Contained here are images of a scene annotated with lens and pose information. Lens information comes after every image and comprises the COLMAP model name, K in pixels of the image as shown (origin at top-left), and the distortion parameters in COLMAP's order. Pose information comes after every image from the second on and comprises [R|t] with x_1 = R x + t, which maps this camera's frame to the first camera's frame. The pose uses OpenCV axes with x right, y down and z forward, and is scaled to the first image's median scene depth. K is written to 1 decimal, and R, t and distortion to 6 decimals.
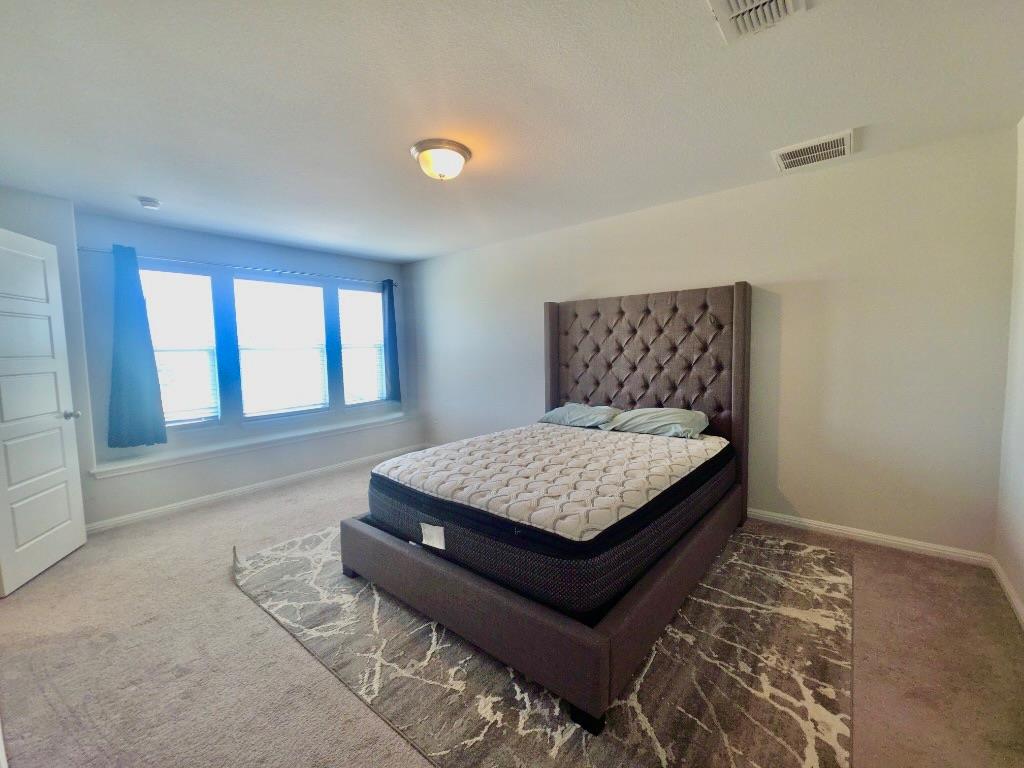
lens RADIAL K [[418.4, 0, 517.1], [0, 418.4, 378.9], [0, 0, 1]] dist [0.018835, -0.009261]
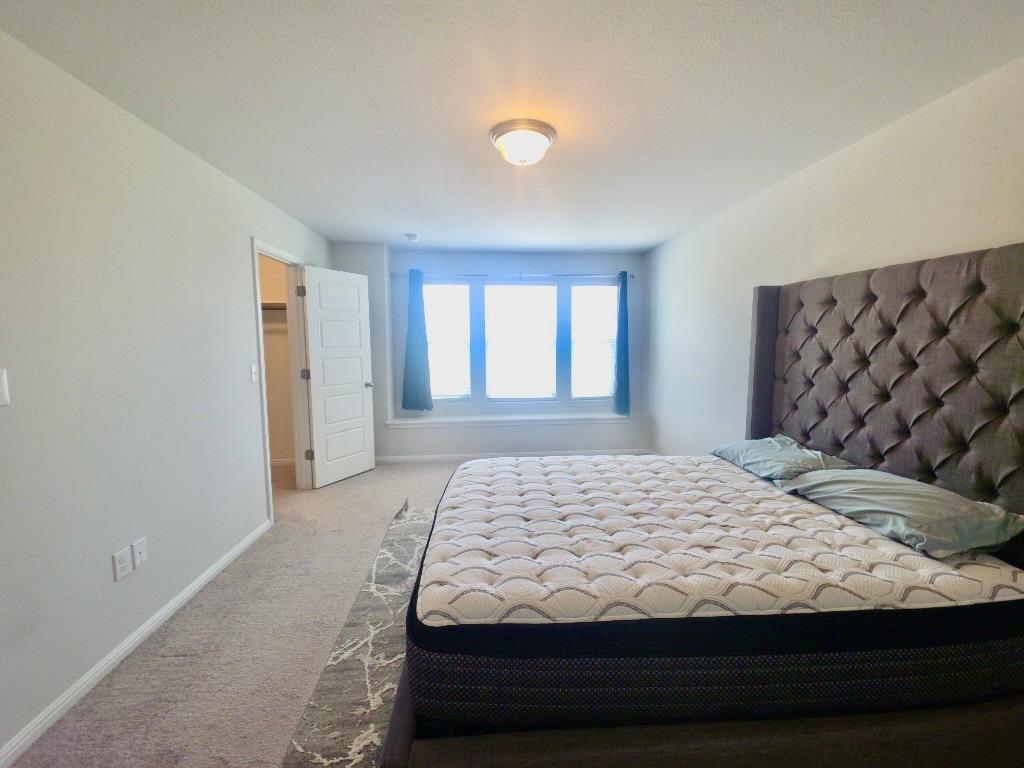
lens RADIAL K [[418.4, 0, 517.1], [0, 418.4, 378.9], [0, 0, 1]] dist [0.018835, -0.009261]
pose [[0.695165, 0.086418, -0.713636, 0.345858], [-0.066815, 0.996218, 0.055552, -0.048224], [0.715738, 0.009064, 0.698310, 0.257898]]
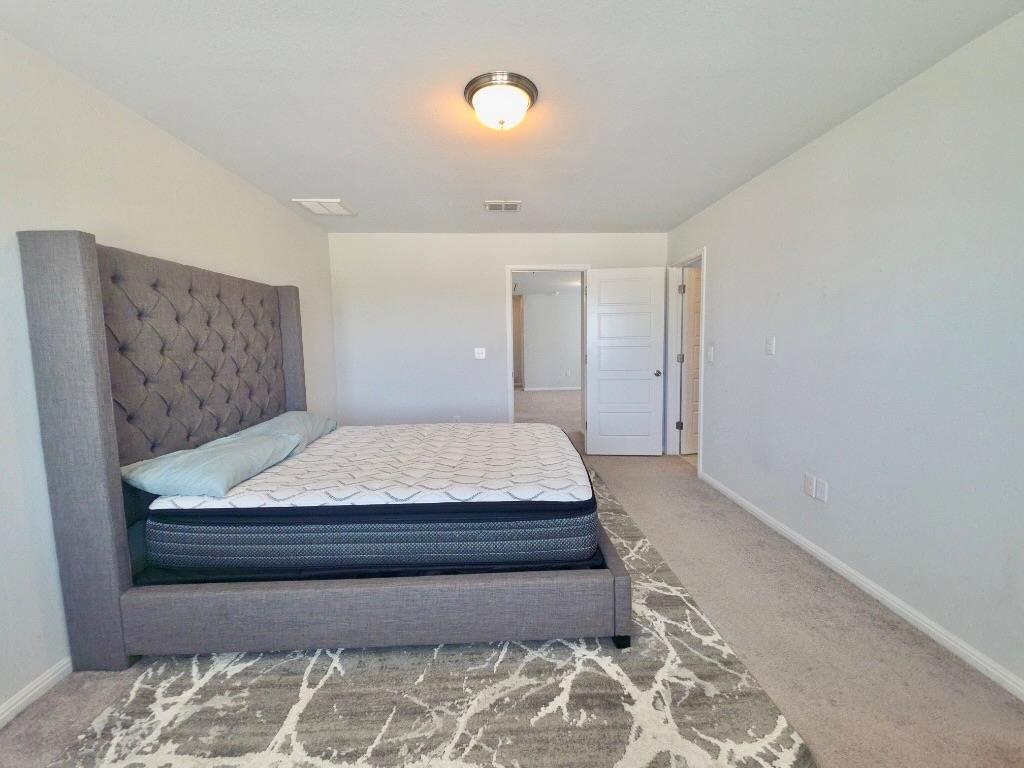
lens RADIAL K [[418.4, 0, 517.1], [0, 418.4, 378.9], [0, 0, 1]] dist [0.018835, -0.009261]
pose [[-0.663940, -0.035028, 0.746965, -0.575446], [0.087100, 0.988481, 0.123773, -0.064744], [-0.742696, 0.147238, -0.653241, 1.105632]]
